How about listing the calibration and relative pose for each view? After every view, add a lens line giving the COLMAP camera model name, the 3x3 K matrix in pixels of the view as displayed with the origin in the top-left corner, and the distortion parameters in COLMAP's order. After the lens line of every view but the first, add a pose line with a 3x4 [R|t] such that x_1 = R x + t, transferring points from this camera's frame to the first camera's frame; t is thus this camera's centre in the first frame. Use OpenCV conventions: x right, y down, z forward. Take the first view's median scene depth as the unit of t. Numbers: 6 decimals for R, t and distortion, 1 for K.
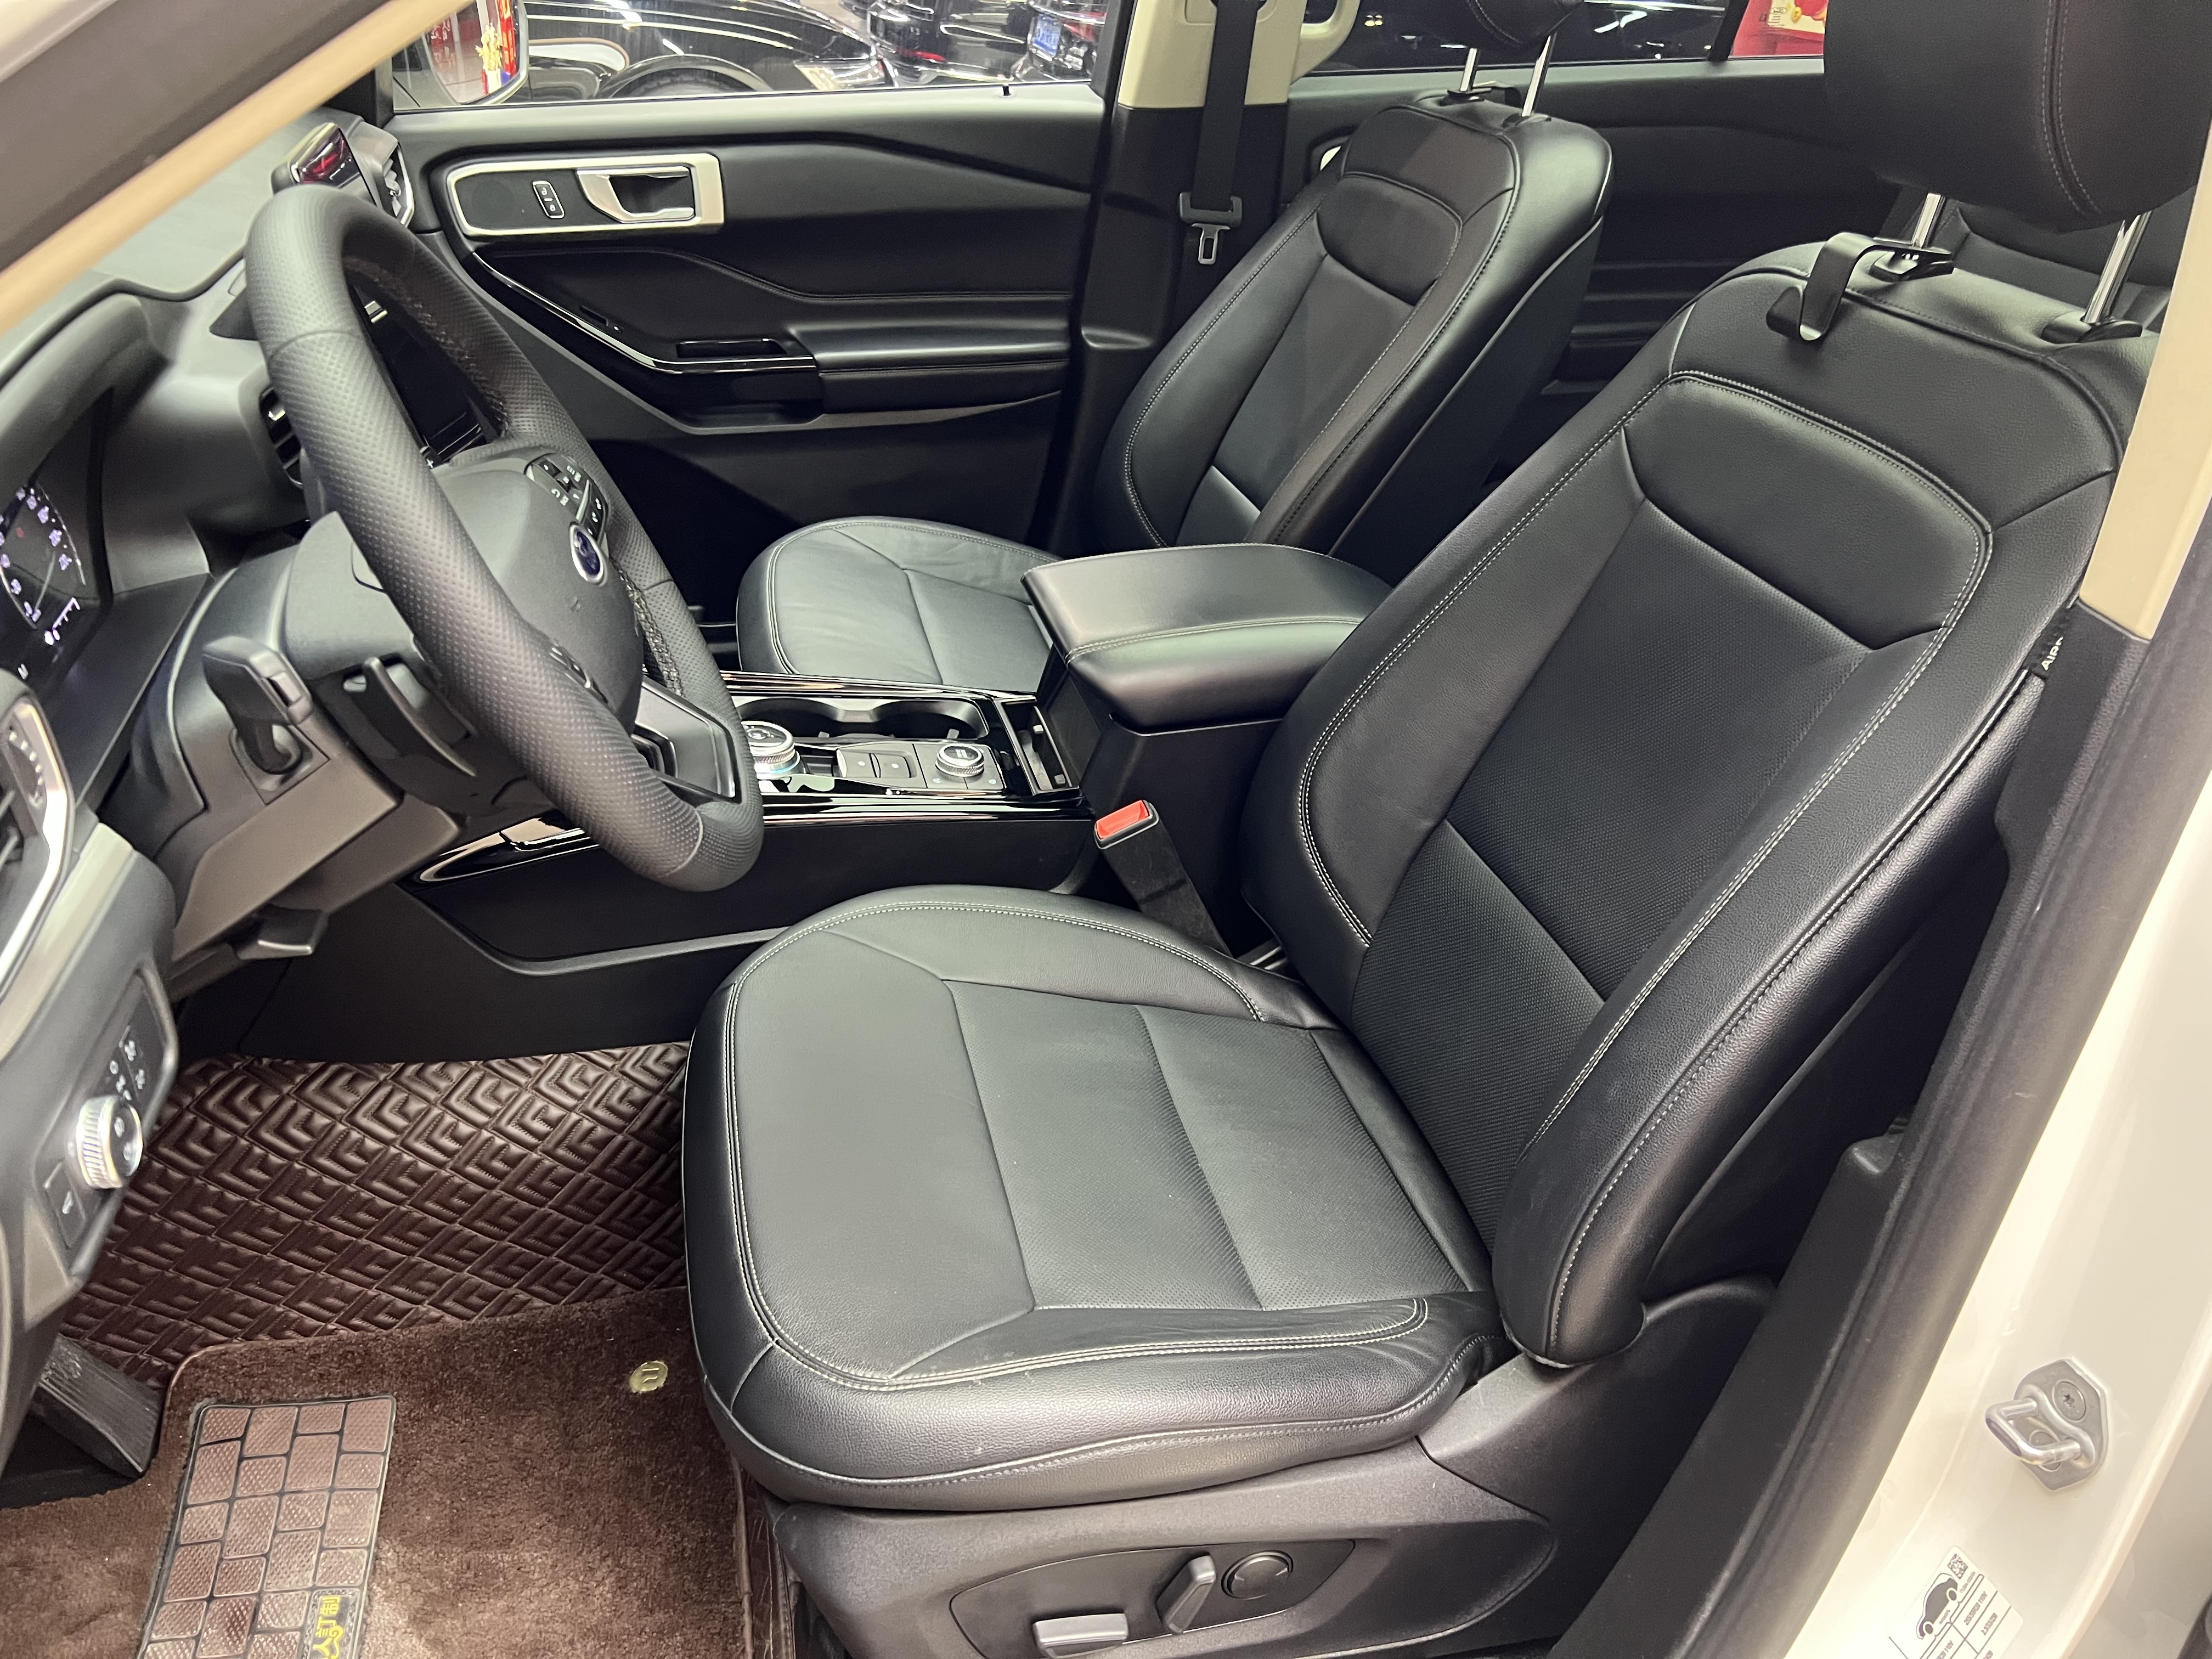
lens RADIAL K [[1668.8, 0, 1102.8], [0, 1668.8, 829.7], [0, 0, 1]] dist [0.042125, -0.058980]
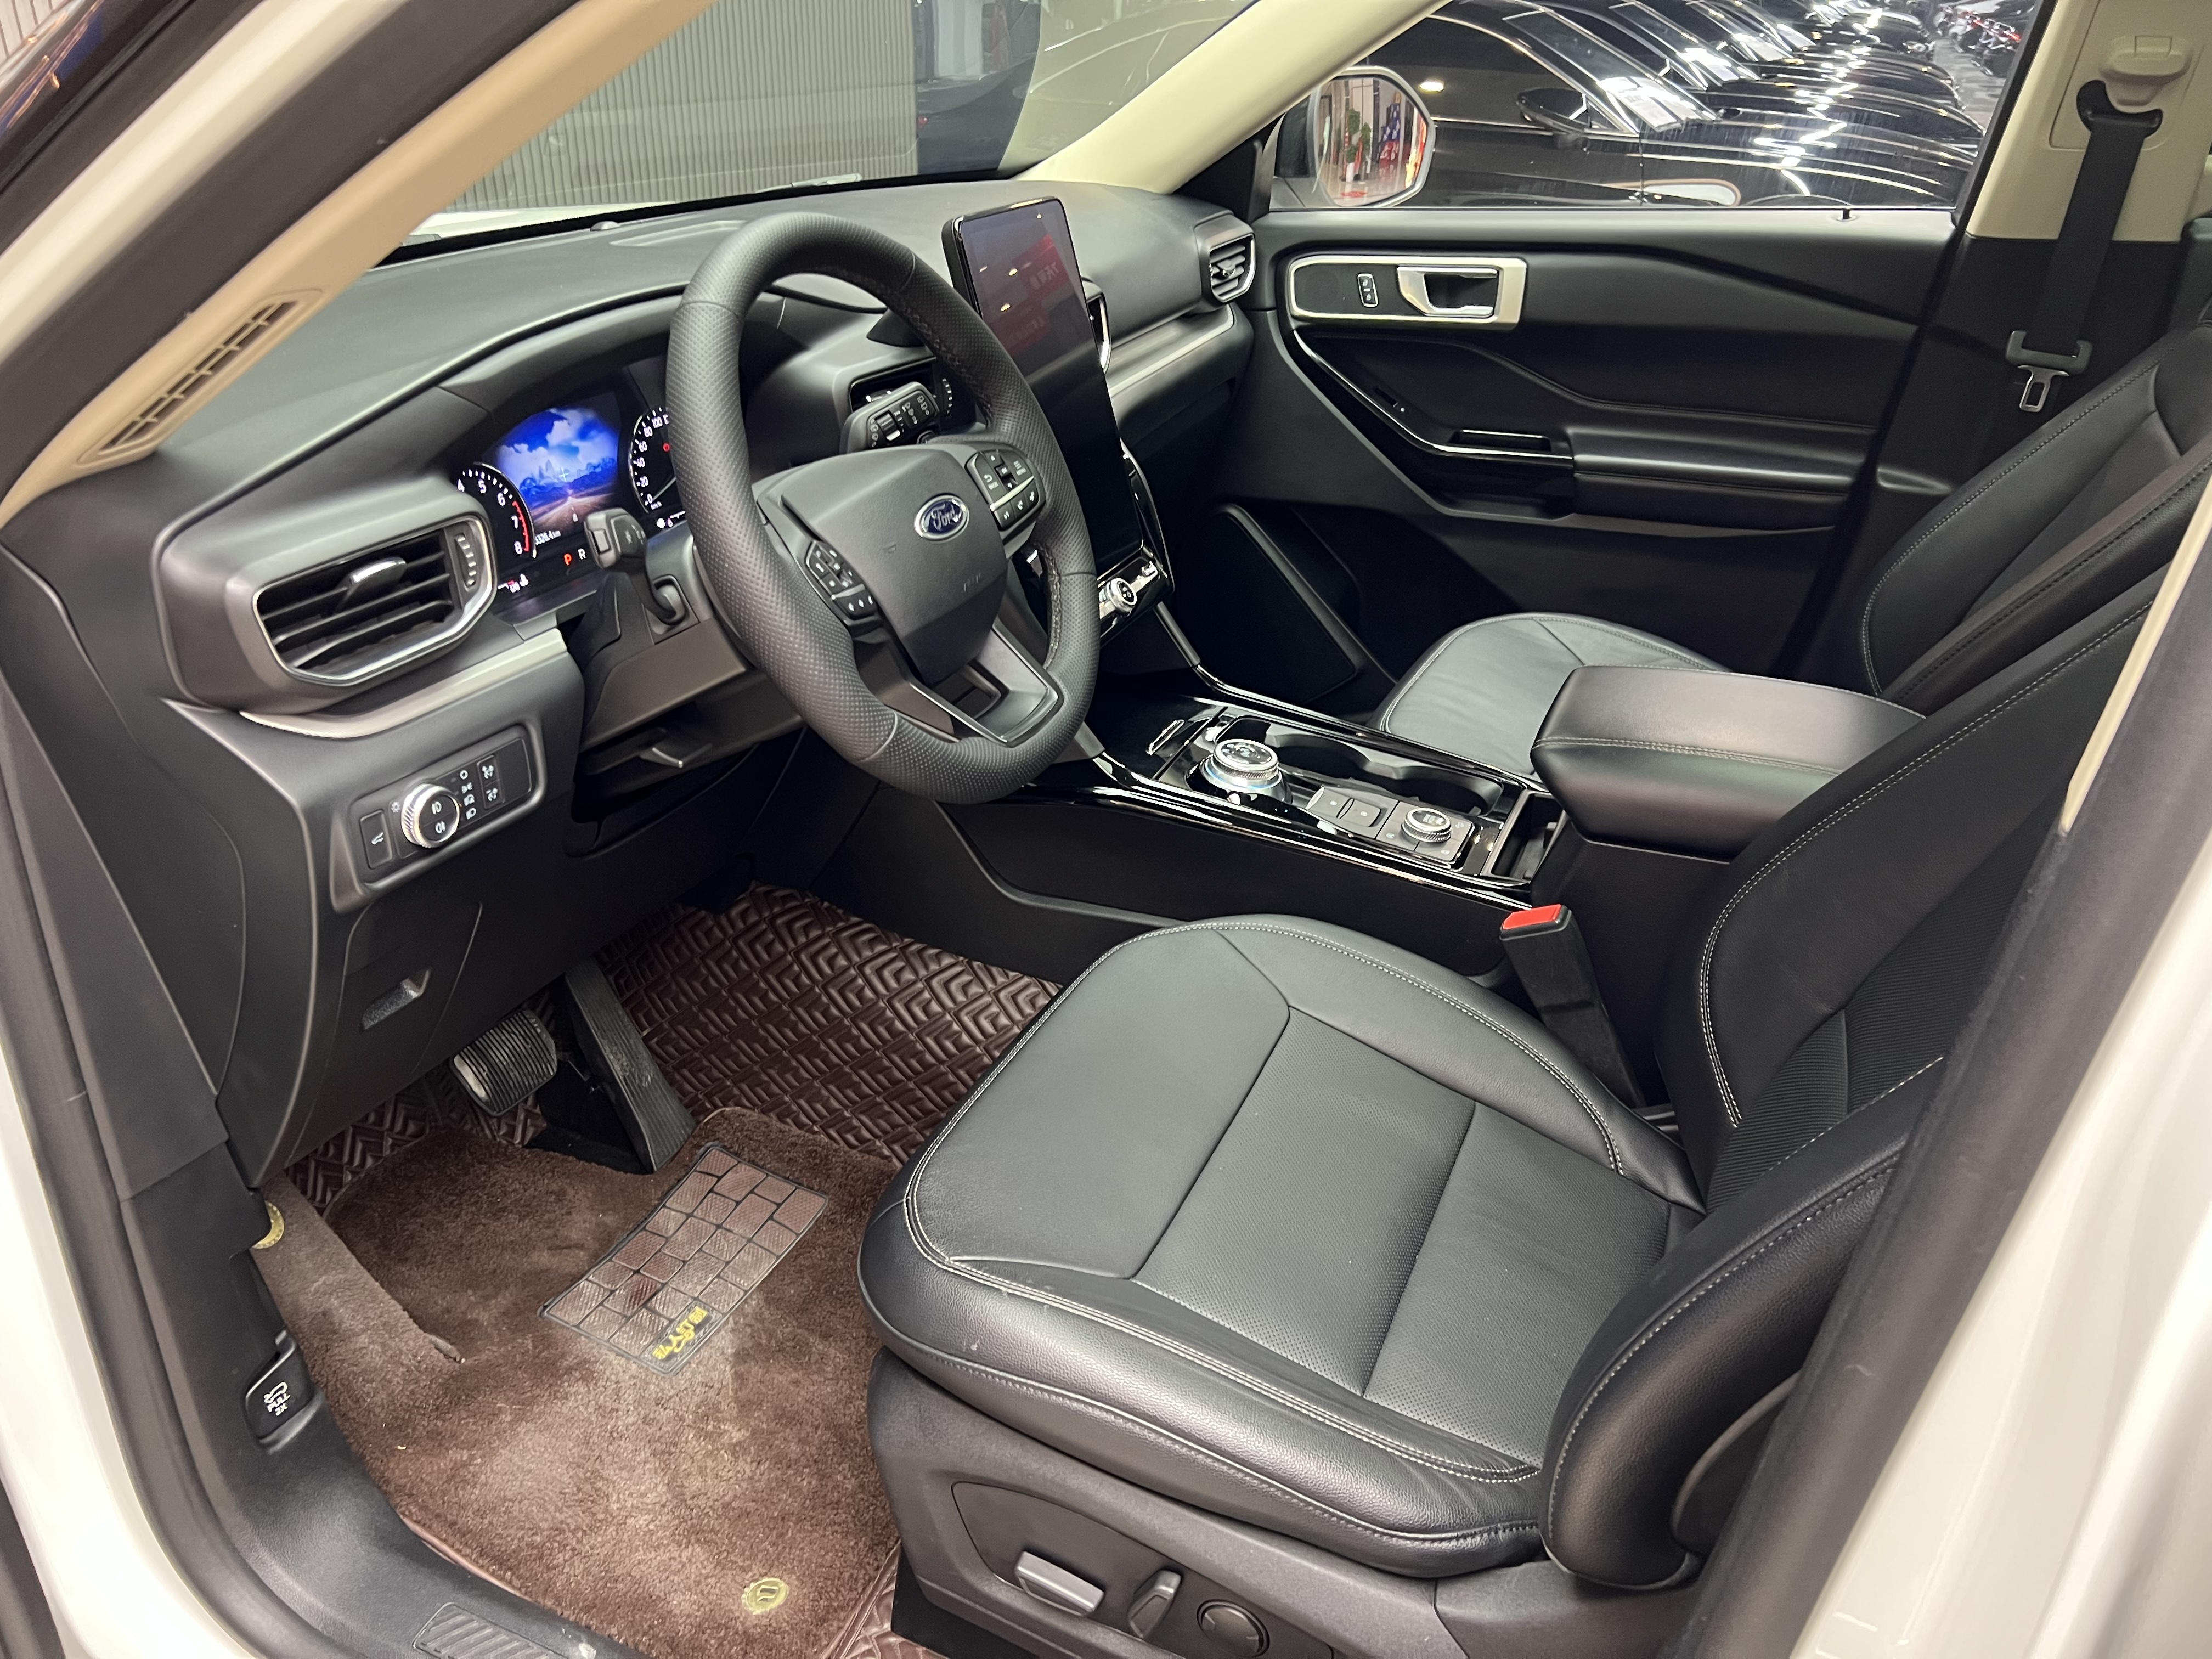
lens RADIAL K [[1668.8, 0, 1087.1], [0, 1668.8, 803.4], [0, 0, 1]] dist [0.042125, -0.058980]
pose [[0.788561, 0.241941, -0.565364, 0.345397], [-0.289840, 0.957060, 0.005298, 0.000217], [0.542369, 0.159687, 0.824824, 0.048239]]
